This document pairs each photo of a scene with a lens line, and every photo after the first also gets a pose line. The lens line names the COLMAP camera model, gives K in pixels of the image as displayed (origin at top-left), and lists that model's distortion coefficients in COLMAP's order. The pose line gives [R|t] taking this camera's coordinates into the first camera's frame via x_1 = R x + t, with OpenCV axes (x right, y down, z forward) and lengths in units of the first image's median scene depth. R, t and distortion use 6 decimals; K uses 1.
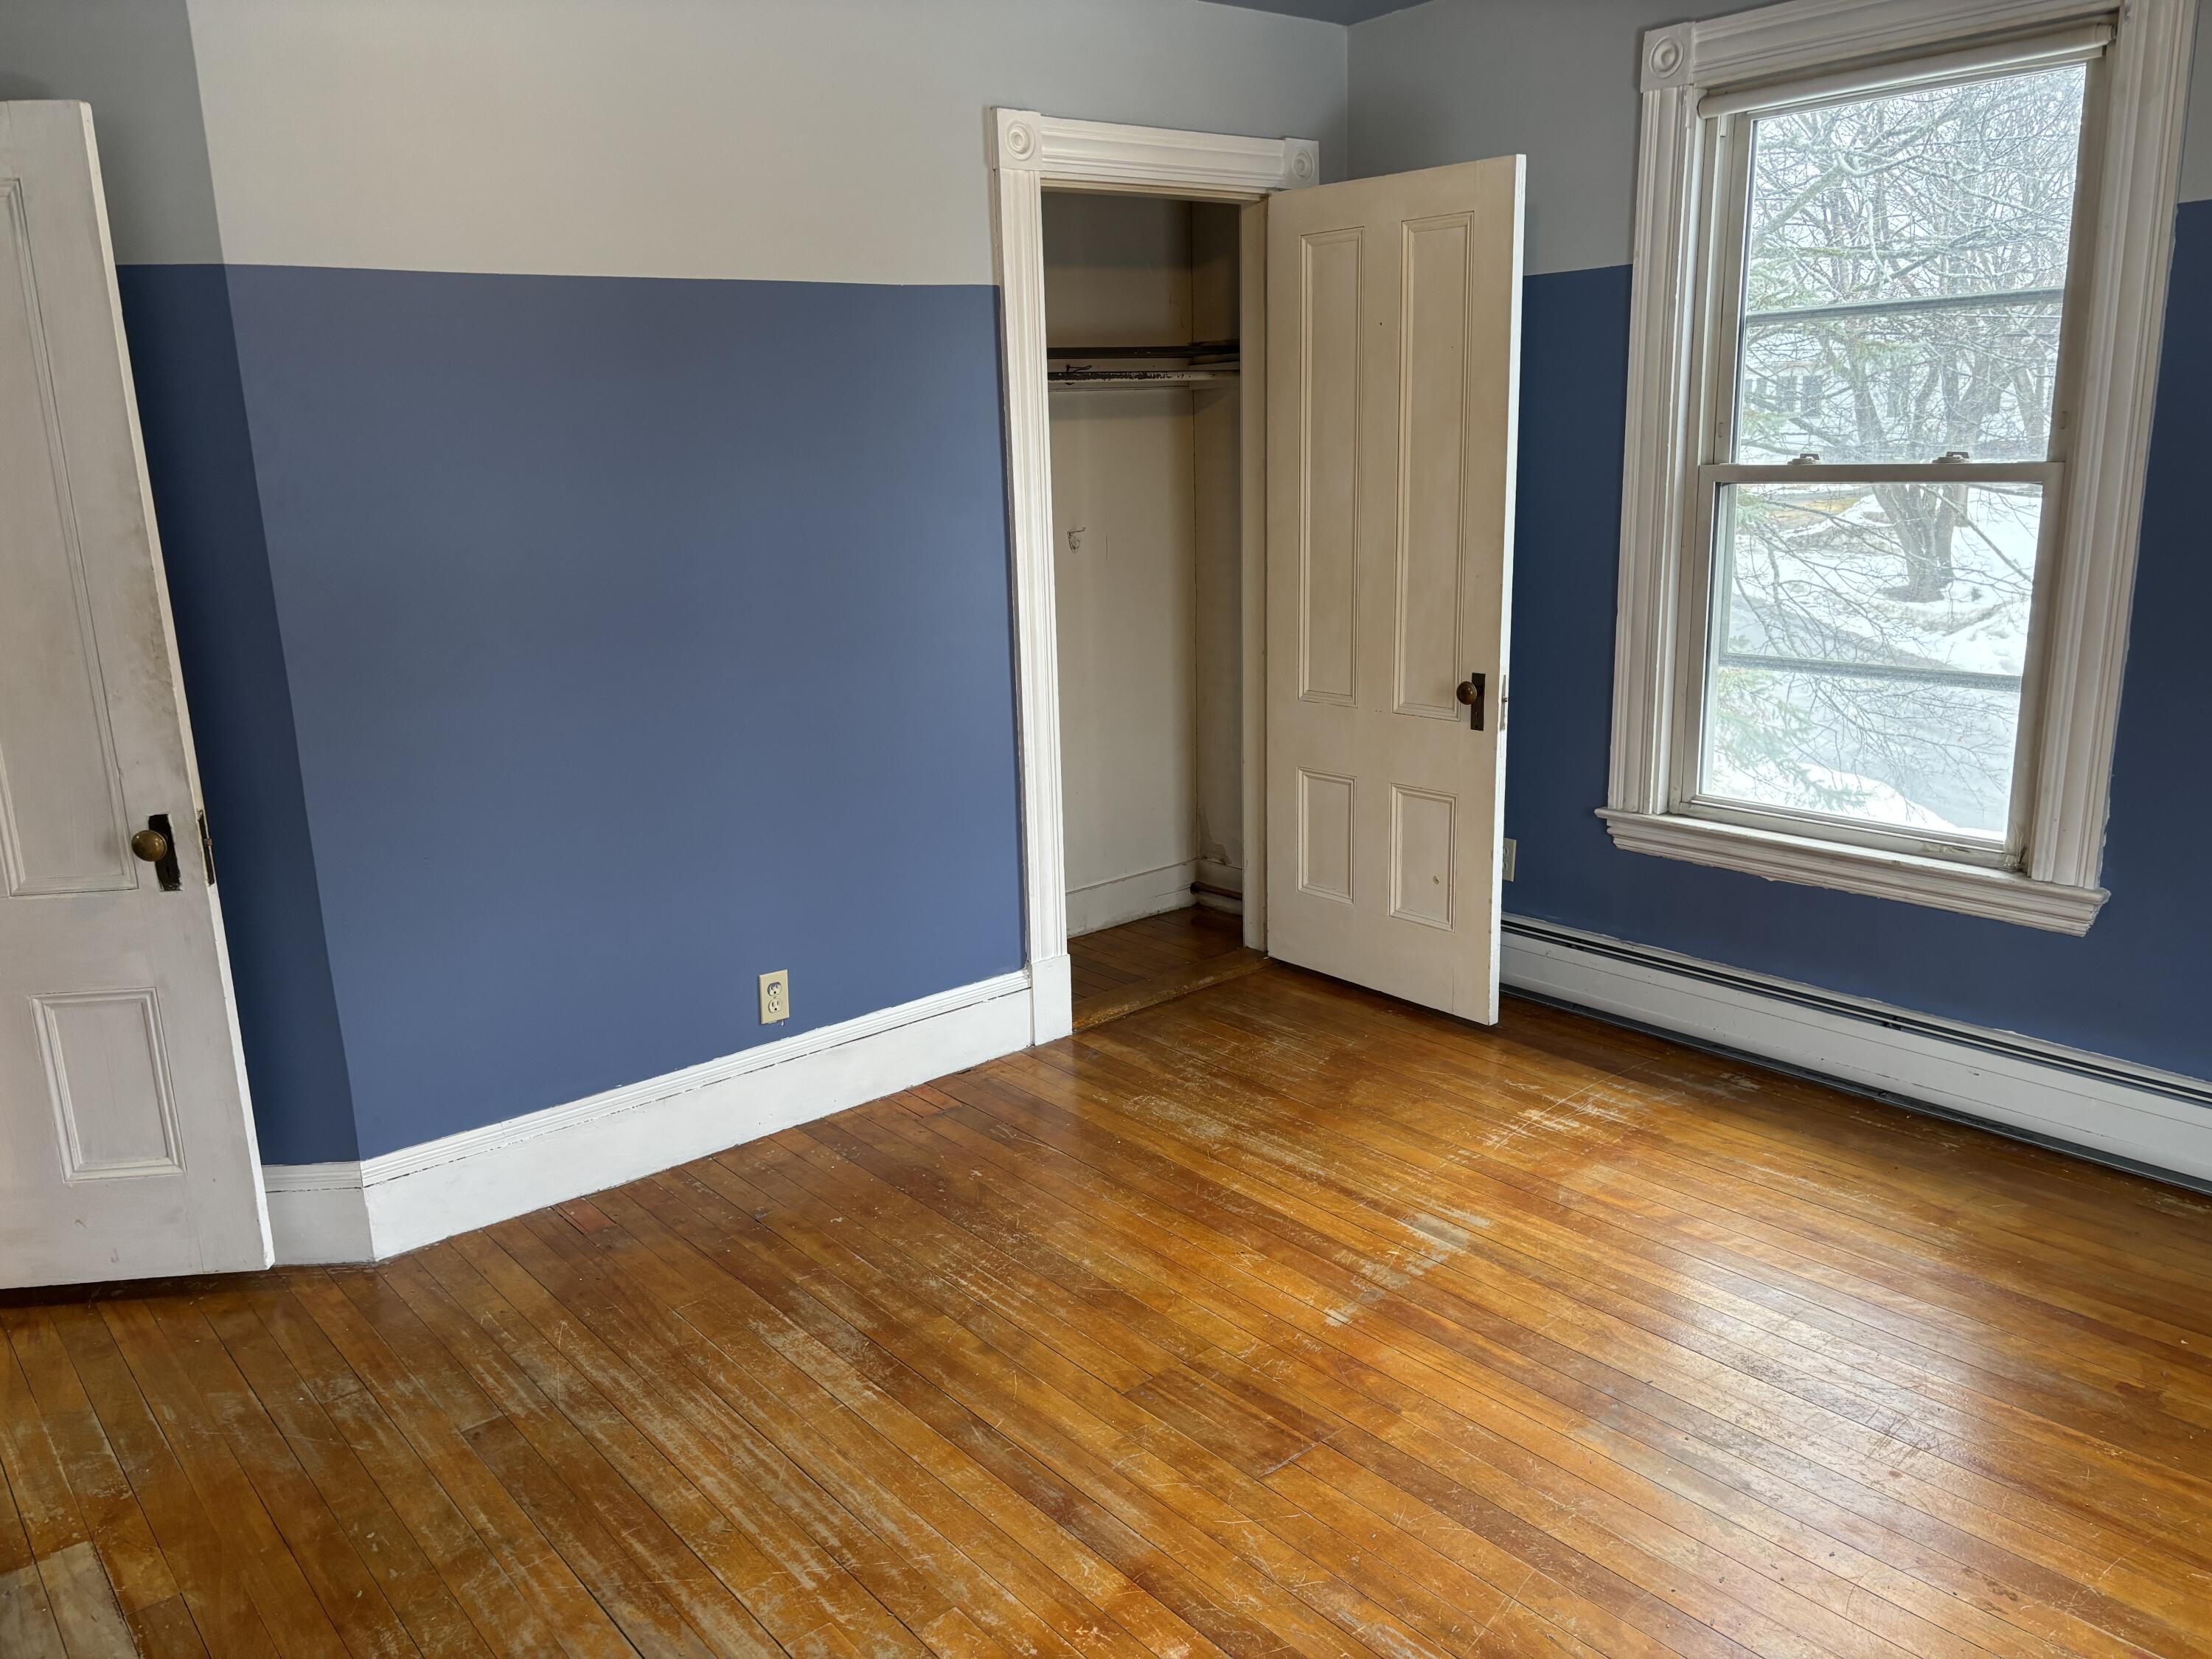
lens RADIAL K [[1699.4, 0, 1107.1], [0, 1699.4, 848.2], [0, 0, 1]] dist [0.047820, -0.037750]
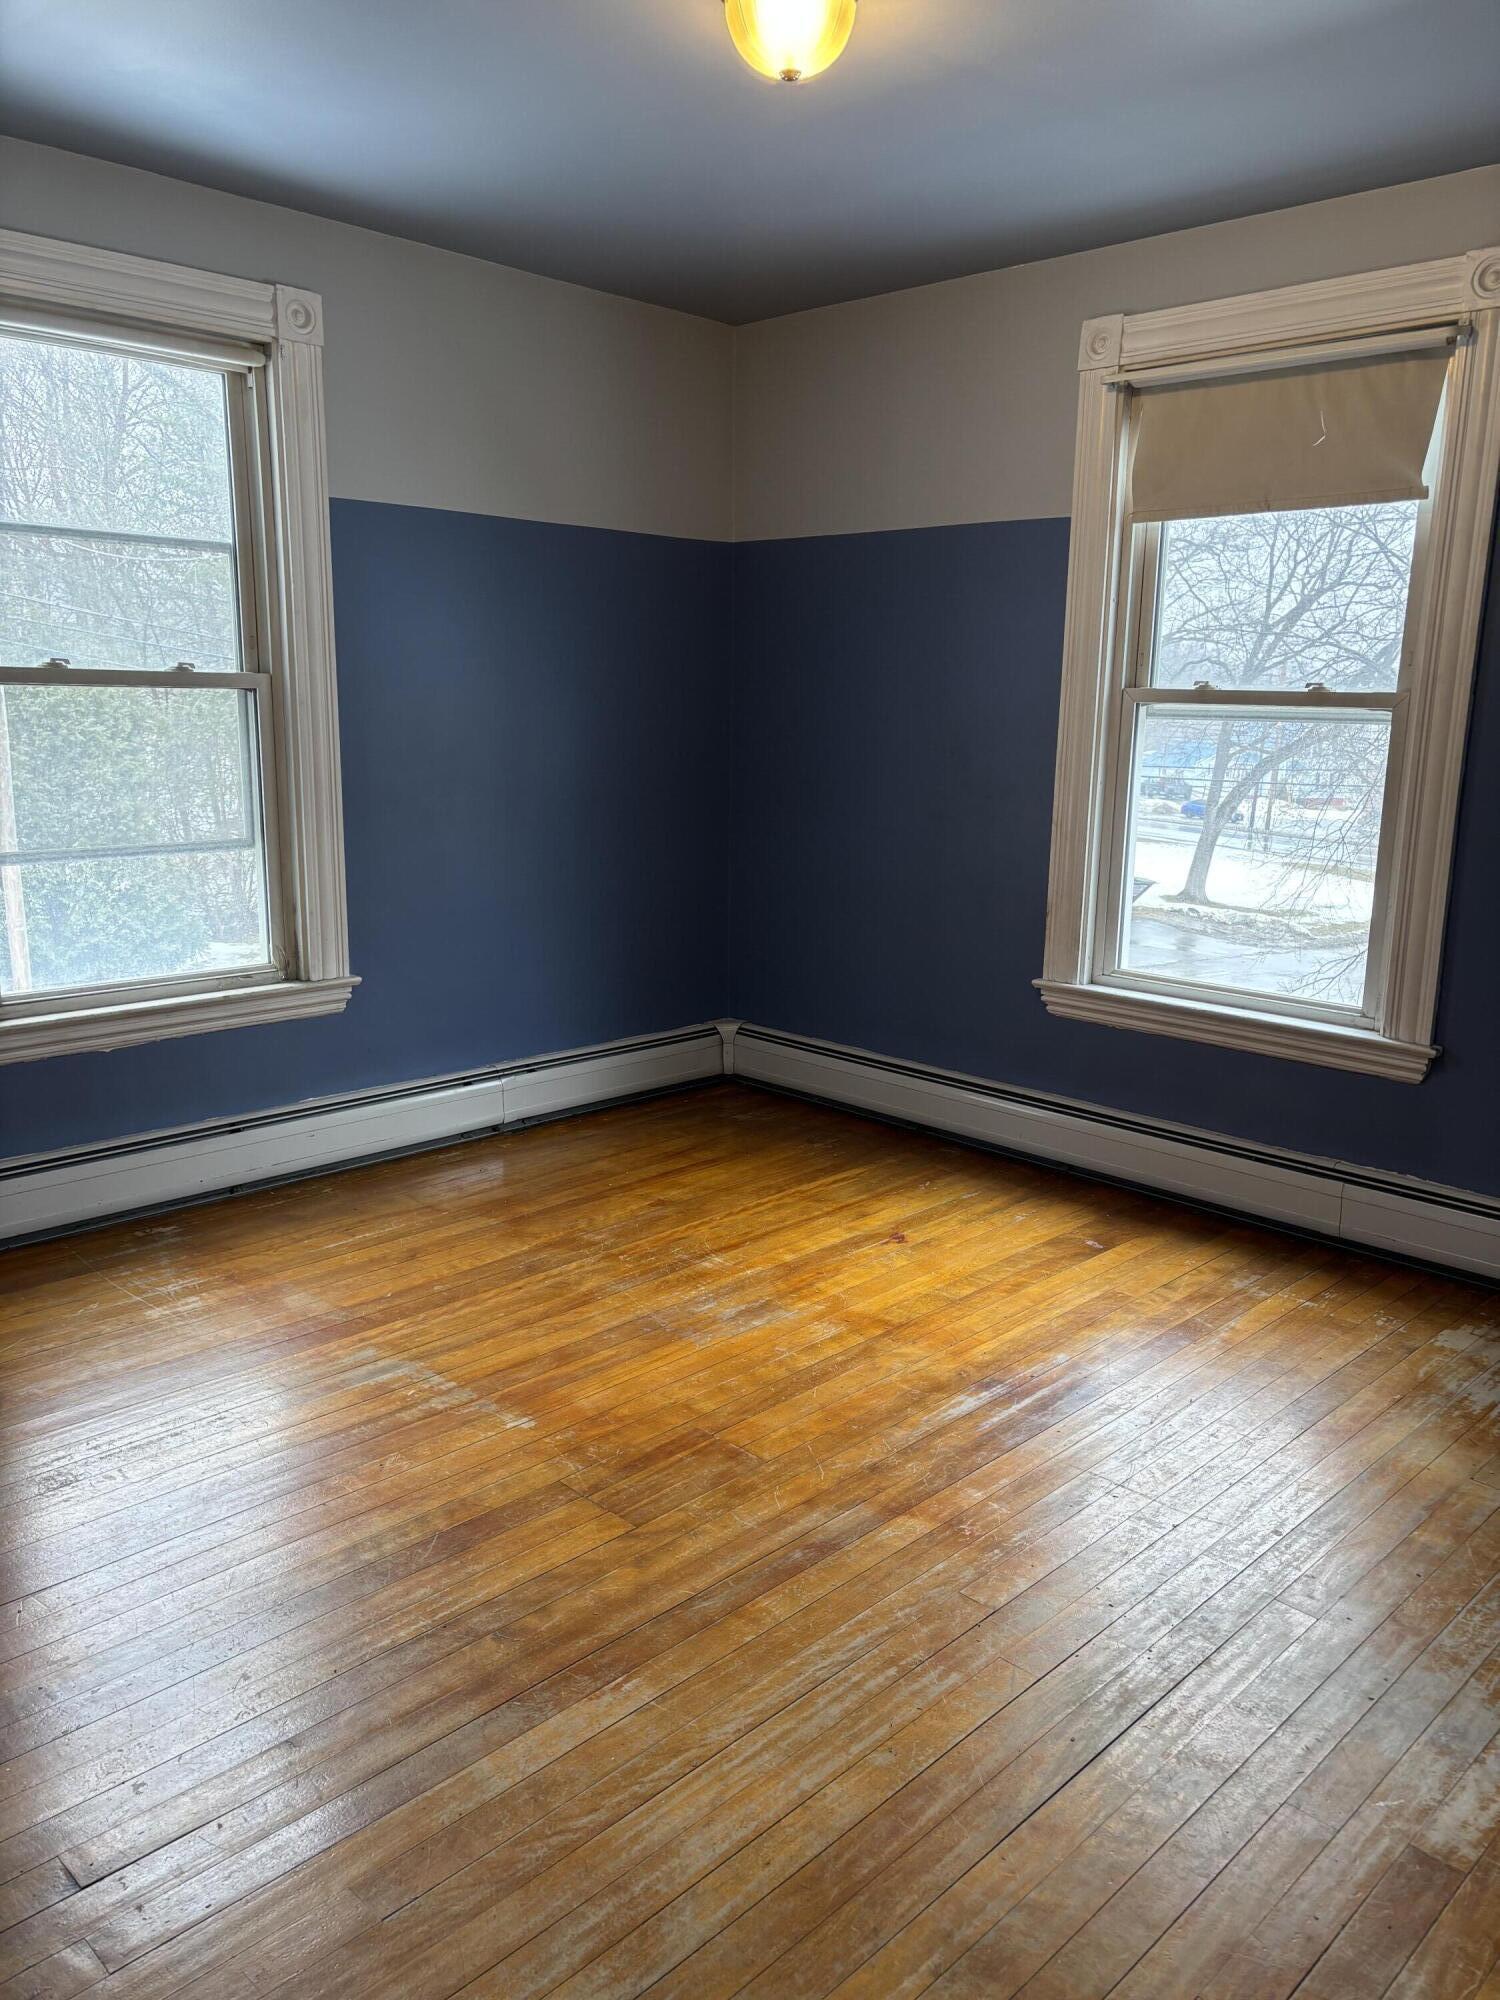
lens RADIAL K [[1536.5, 0, 744.7], [0, 1536.5, 1023.8], [0, 0, 1]] dist [0.047820, -0.037750]
pose [[-0.104403, -0.181846, 0.977769, -0.729512], [0.232536, 0.951427, 0.201777, -0.121536], [-0.966968, 0.248433, -0.057046, 0.781658]]
